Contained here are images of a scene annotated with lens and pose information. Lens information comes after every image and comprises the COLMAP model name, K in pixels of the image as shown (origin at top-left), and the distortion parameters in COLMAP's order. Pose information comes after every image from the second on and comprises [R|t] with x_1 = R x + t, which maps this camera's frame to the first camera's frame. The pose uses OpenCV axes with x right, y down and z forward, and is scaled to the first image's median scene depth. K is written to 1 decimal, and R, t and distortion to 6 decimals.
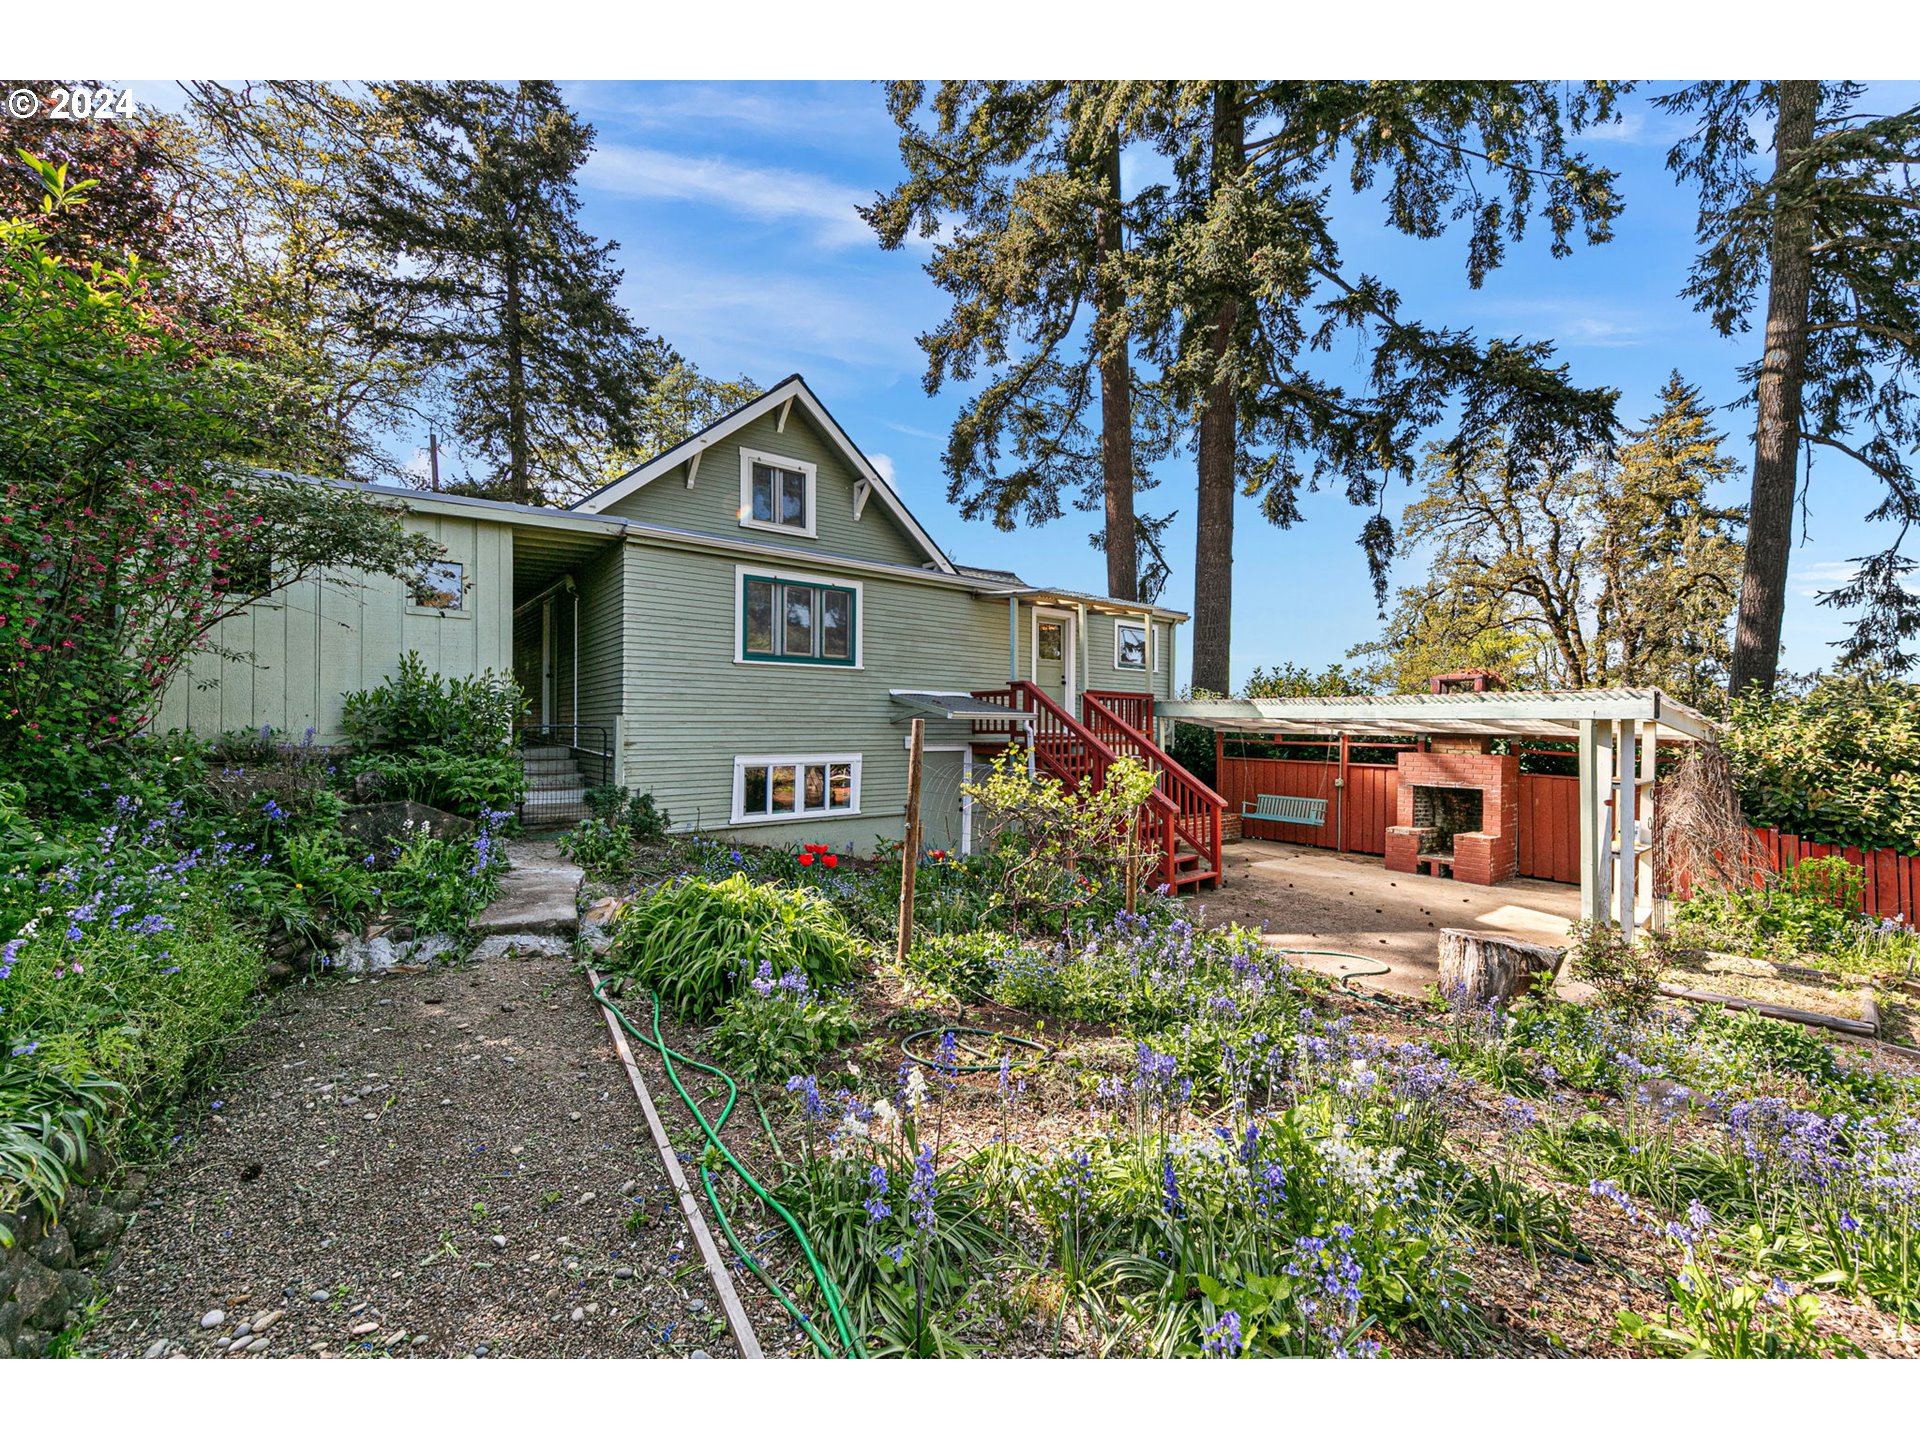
lens RADIAL K [[794.3, 0, 963.9], [0, 794.3, 727.5], [0, 0, 1]] dist [0.012845, 0.000008]
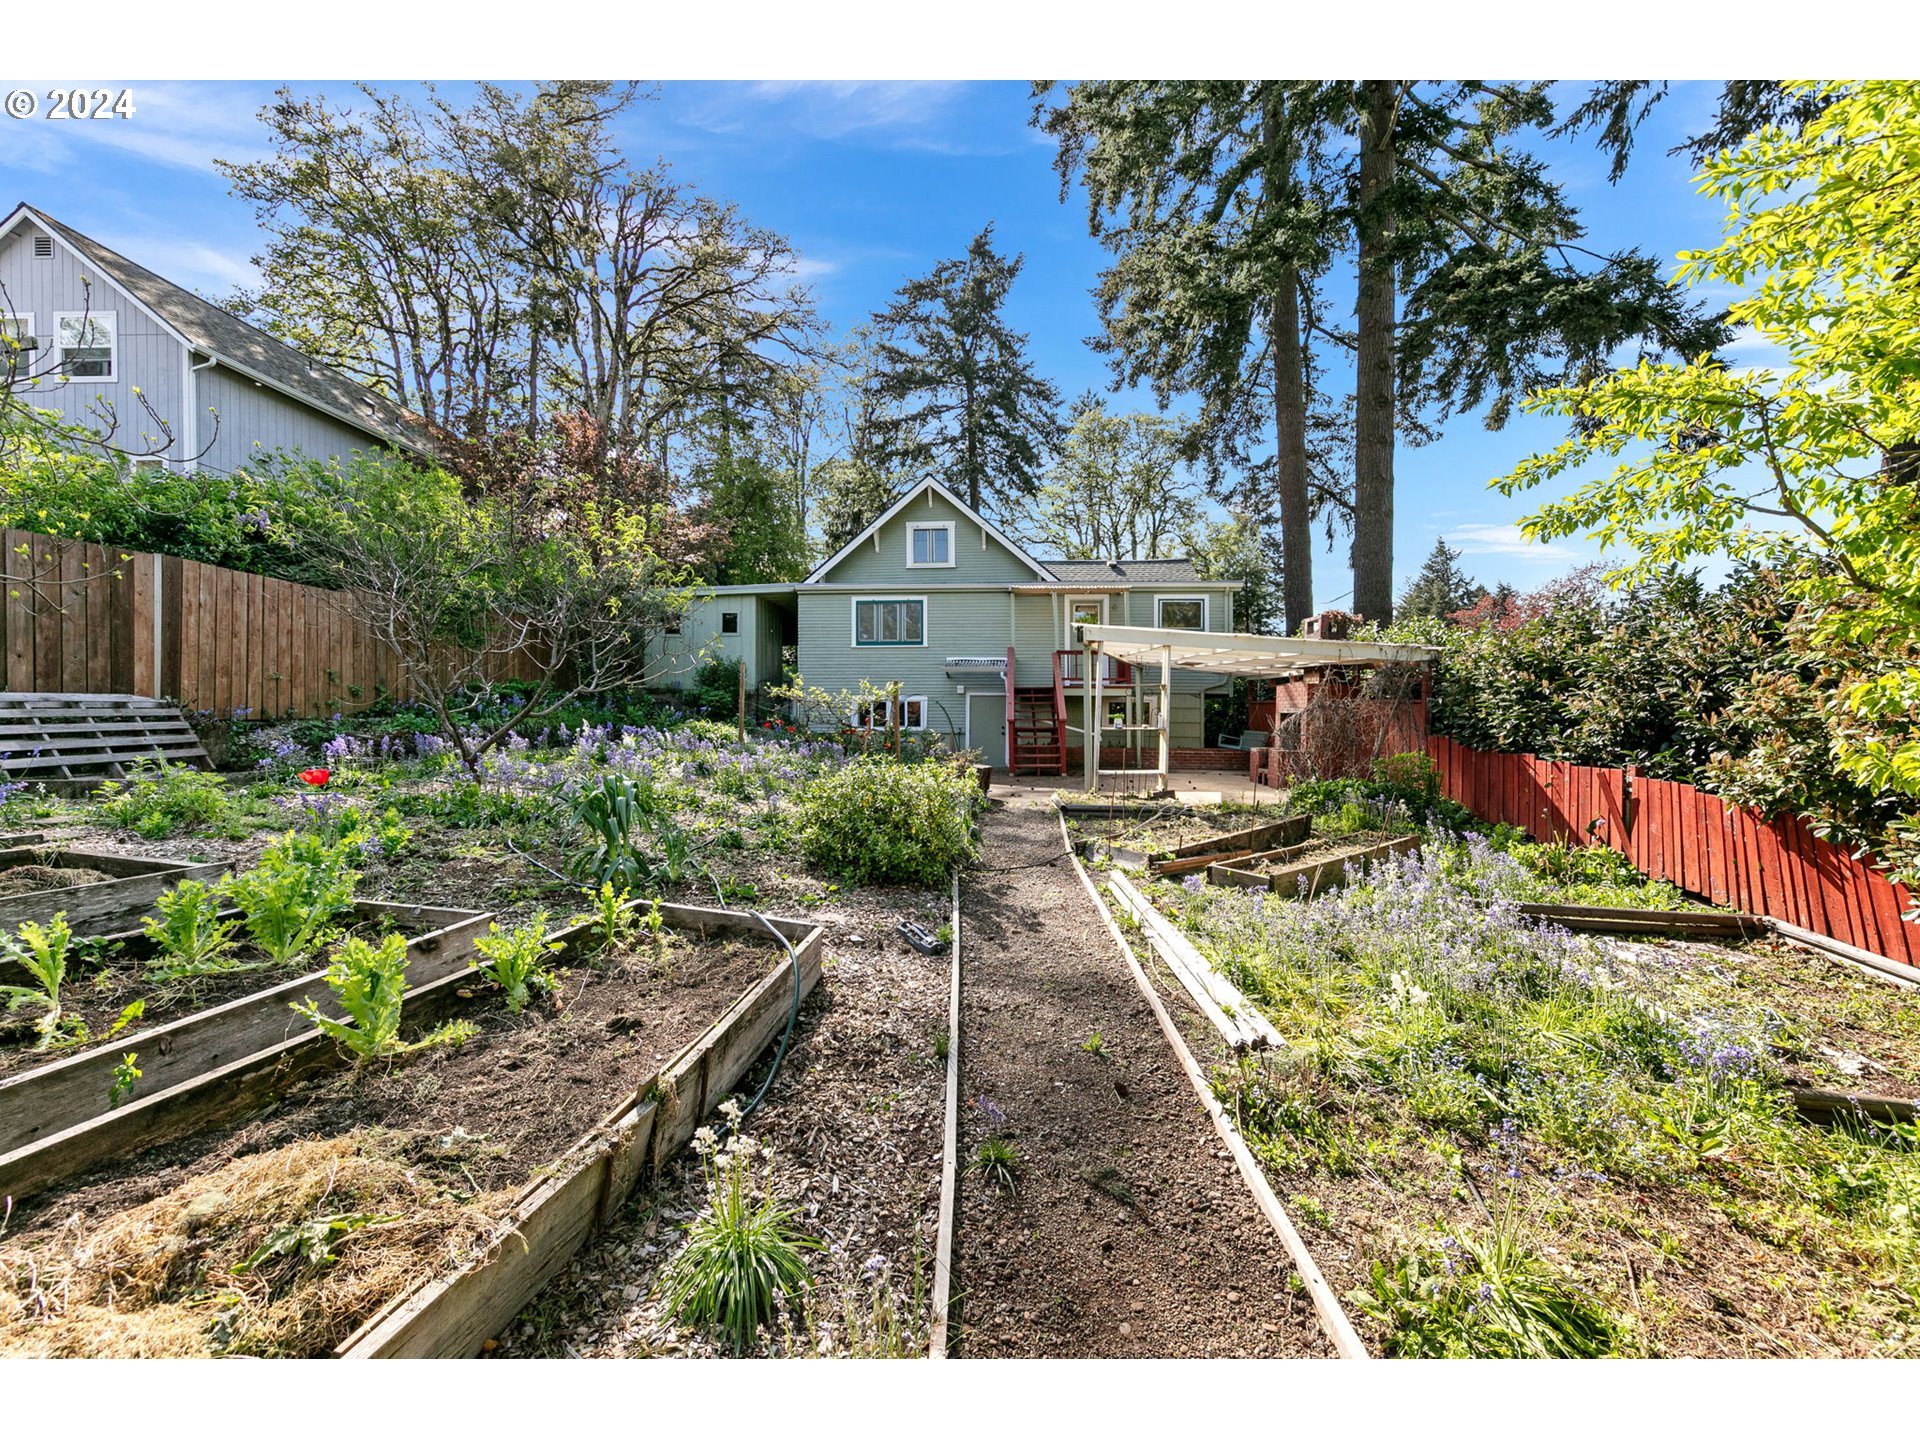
lens RADIAL K [[972.6, 0, 965.5], [0, 972.6, 749.4], [0, 0, 1]] dist [0.001846, 0.000036]
pose [[0.678768, 0.011191, -0.734267, 1.322921], [-0.006953, 0.999937, 0.008812, 0.116514], [0.734320, -0.000877, 0.678803, -0.327665]]
